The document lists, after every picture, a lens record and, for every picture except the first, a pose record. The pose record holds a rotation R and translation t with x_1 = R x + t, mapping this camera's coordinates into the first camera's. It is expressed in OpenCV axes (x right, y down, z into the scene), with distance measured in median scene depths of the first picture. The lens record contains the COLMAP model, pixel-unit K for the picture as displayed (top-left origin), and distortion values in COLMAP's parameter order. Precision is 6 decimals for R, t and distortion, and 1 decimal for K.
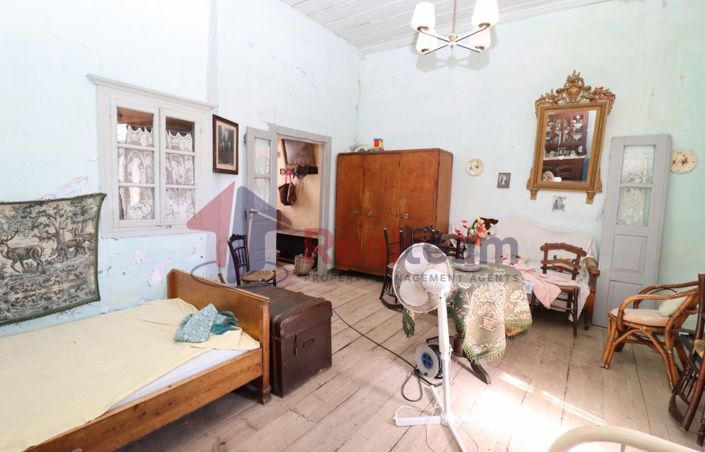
lens RADIAL K [[326.4, 0, 354.1], [0, 326.4, 231.8], [0, 0, 1]] dist [-0.018430, -0.002421]
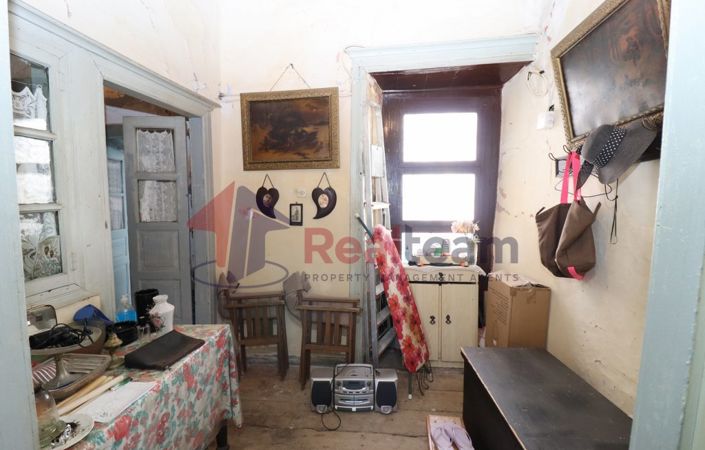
lens RADIAL K [[326.4, 0, 349.5], [0, 326.4, 224.9], [0, 0, 1]] dist [-0.018430, -0.002421]
pose [[0.504102, 0.037386, -0.862834, -0.119158], [-0.103436, 0.994485, -0.017341, -0.247093], [0.857427, 0.097990, 0.505189, 1.639096]]
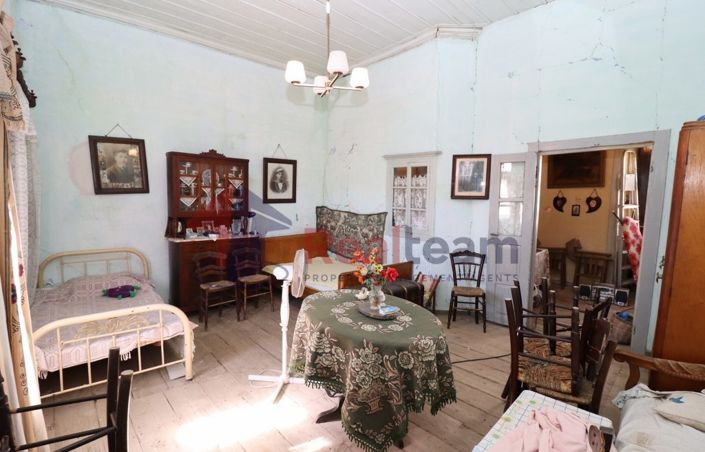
lens RADIAL K [[326.4, 0, 354.6], [0, 326.4, 228.3], [0, 0, 1]] dist [-0.018430, -0.002421]
pose [[-0.179845, 0.060718, -0.981819, 1.118937], [-0.143419, 0.985810, 0.087236, -0.150010], [0.973184, 0.156501, -0.168585, 1.037810]]
